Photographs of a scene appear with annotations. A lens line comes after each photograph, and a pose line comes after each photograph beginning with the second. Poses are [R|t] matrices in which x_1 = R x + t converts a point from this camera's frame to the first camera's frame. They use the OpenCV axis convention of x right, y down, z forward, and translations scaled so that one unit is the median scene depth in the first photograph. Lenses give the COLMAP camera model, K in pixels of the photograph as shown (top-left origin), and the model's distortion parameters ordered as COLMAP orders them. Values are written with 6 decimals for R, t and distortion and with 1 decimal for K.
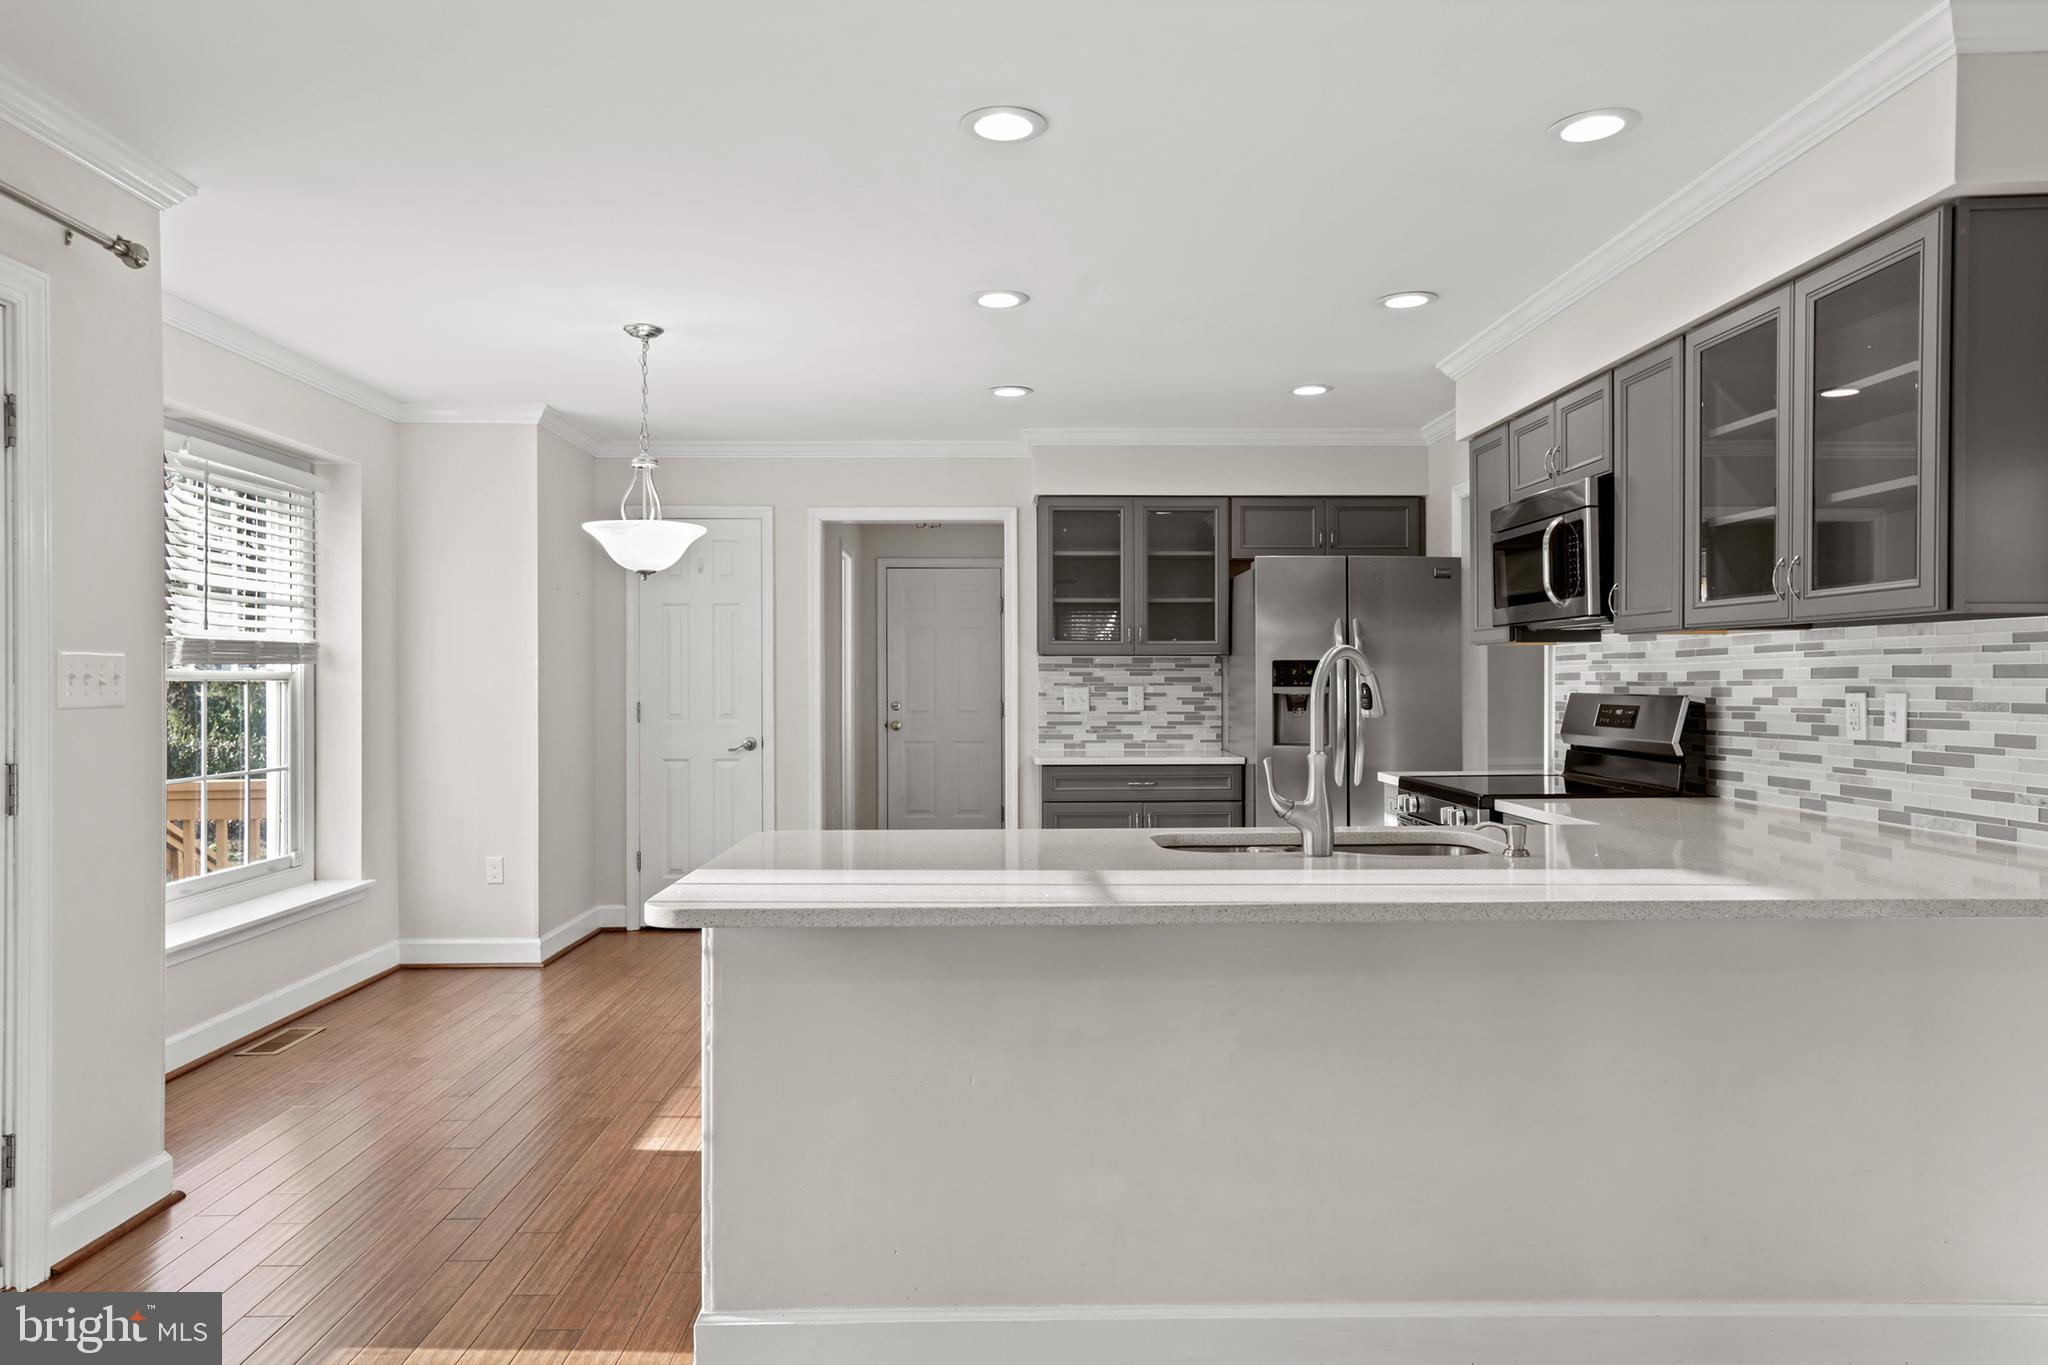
lens RADIAL K [[1326.9, 0, 1024.0], [0, 1326.9, 682.5], [0, 0, 1]] dist [-0.001196, -0.001889]
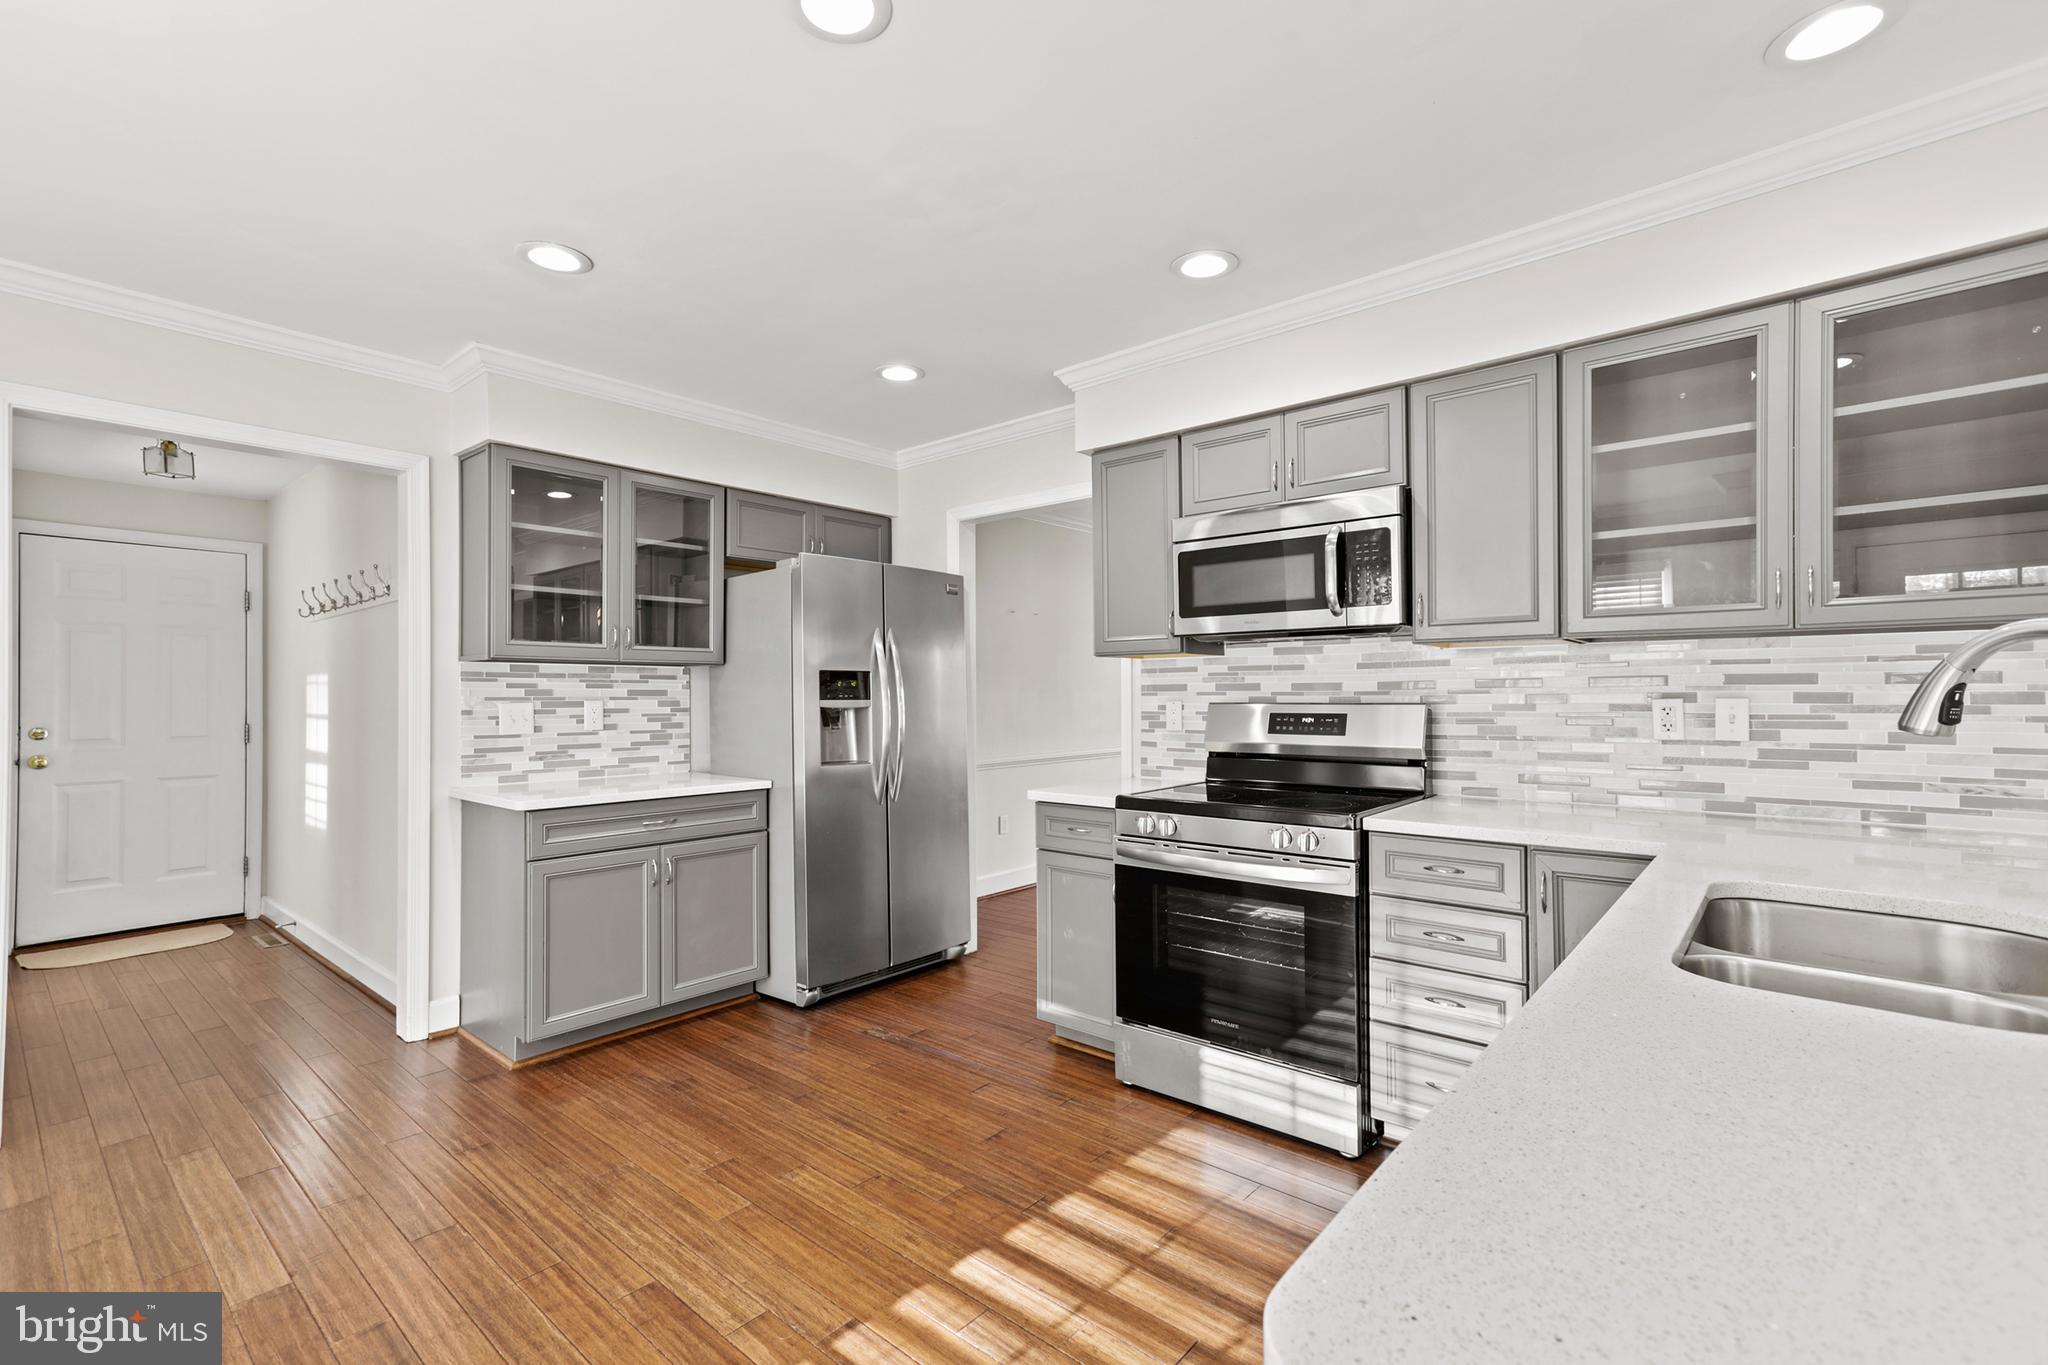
lens RADIAL K [[920.2, 0, 1024.0], [0, 920.2, 682.5], [0, 0, 1]] dist [-0.017858, 0.029271]
pose [[0.674217, 0.010665, 0.738456, -0.249845], [0.004115, 0.999826, -0.018196, 0.004639], [-0.738522, 0.015307, 0.674056, 0.672256]]
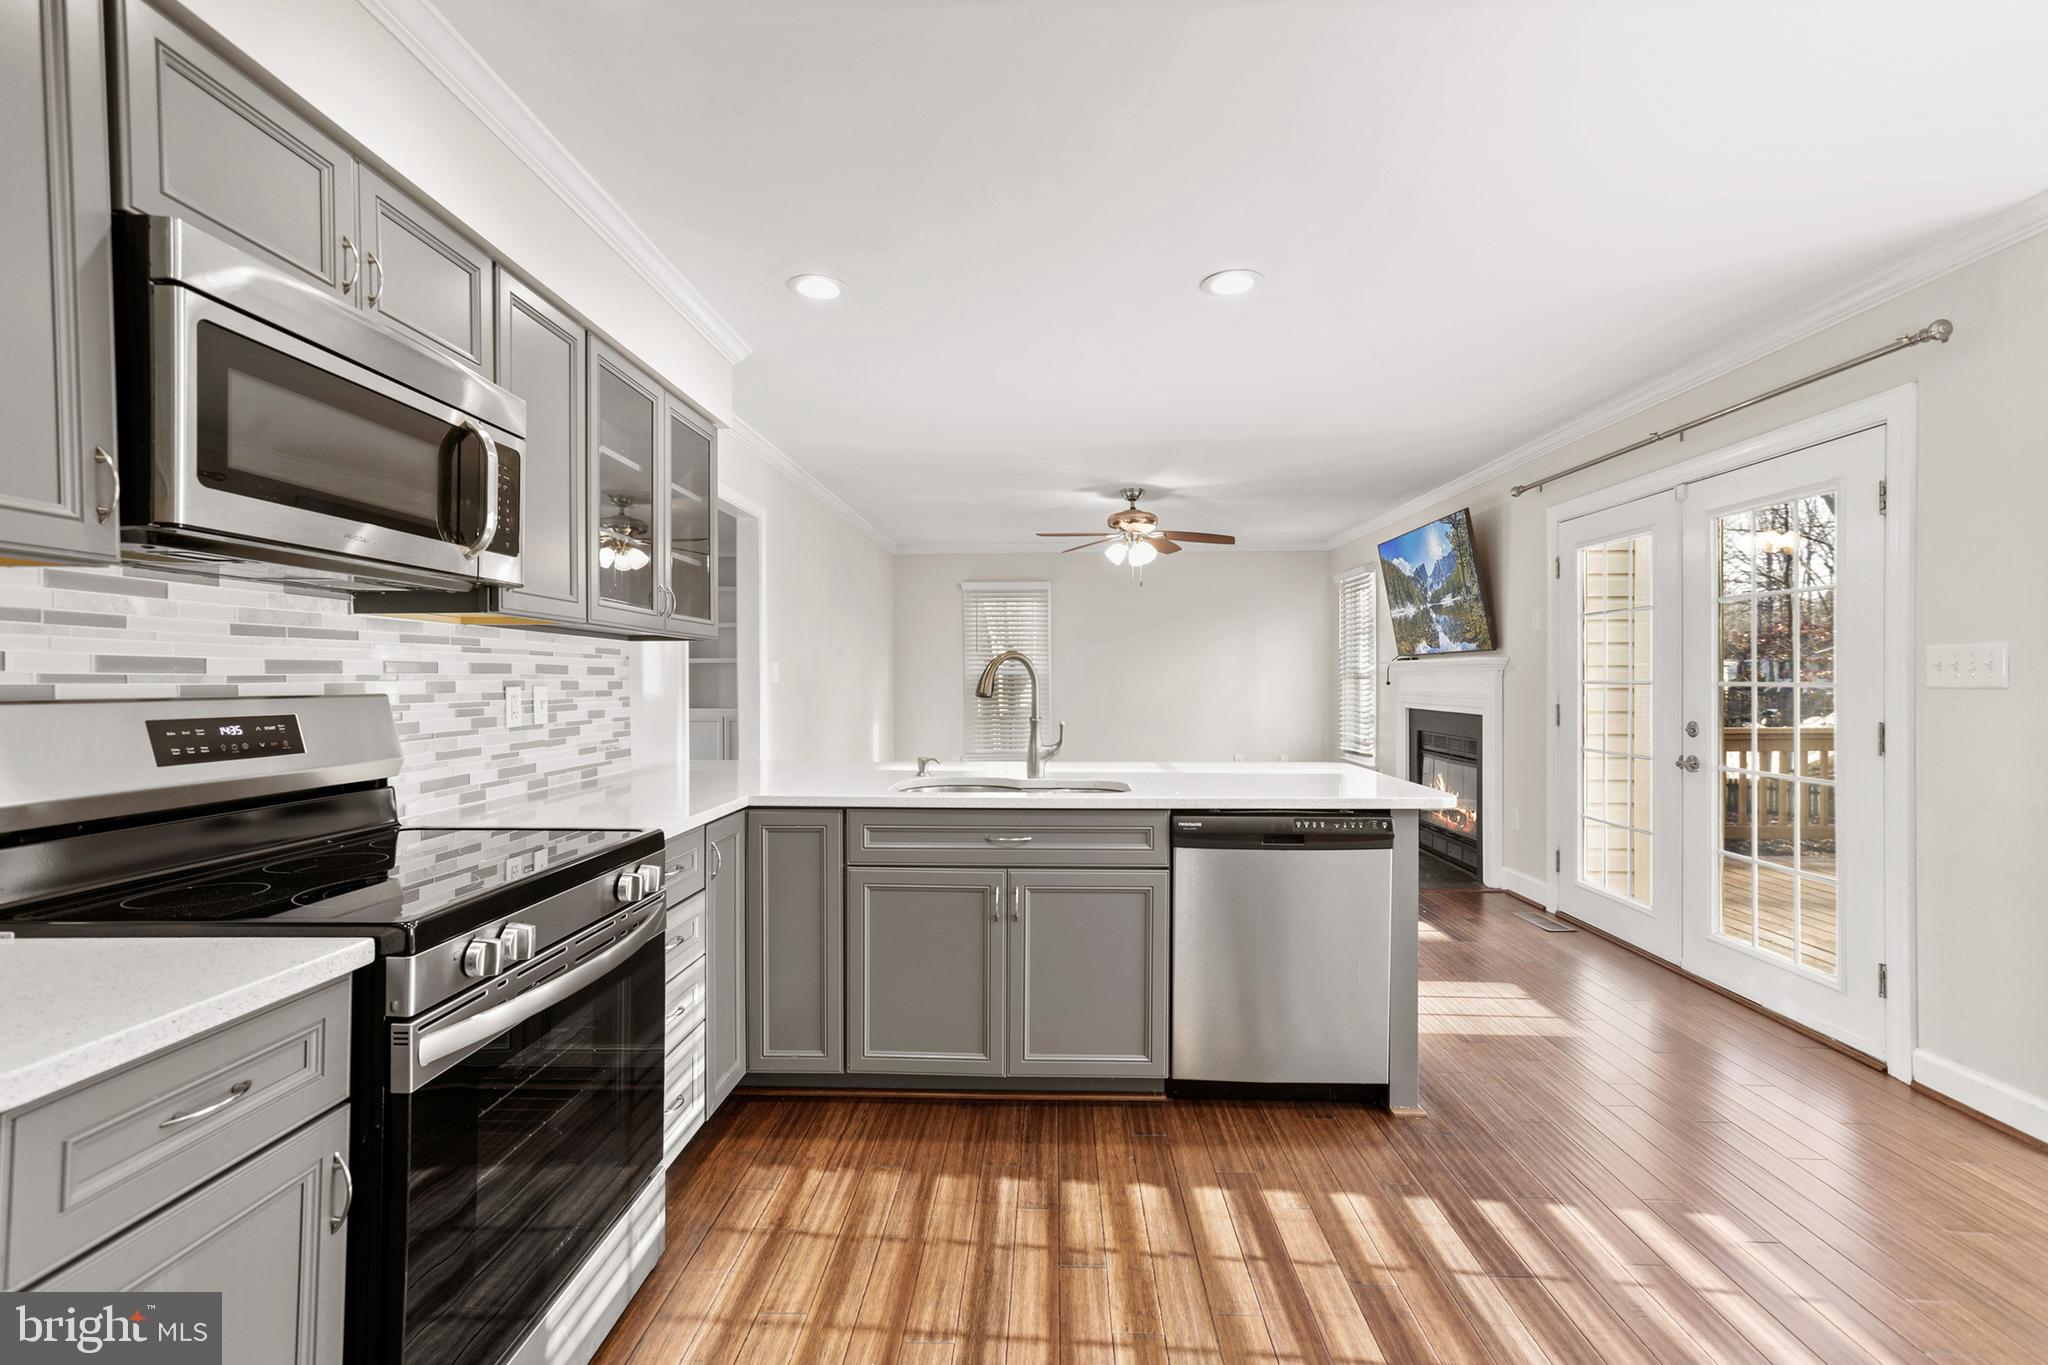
lens RADIAL K [[920.2, 0, 1024.0], [0, 920.2, 682.5], [0, 0, 1]] dist [-0.017858, 0.029271]
pose [[-0.998110, 0.005941, 0.061171, 0.102668], [0.006189, 0.999973, 0.003860, 0.003087], [-0.061147, 0.004231, -0.998120, 1.358918]]
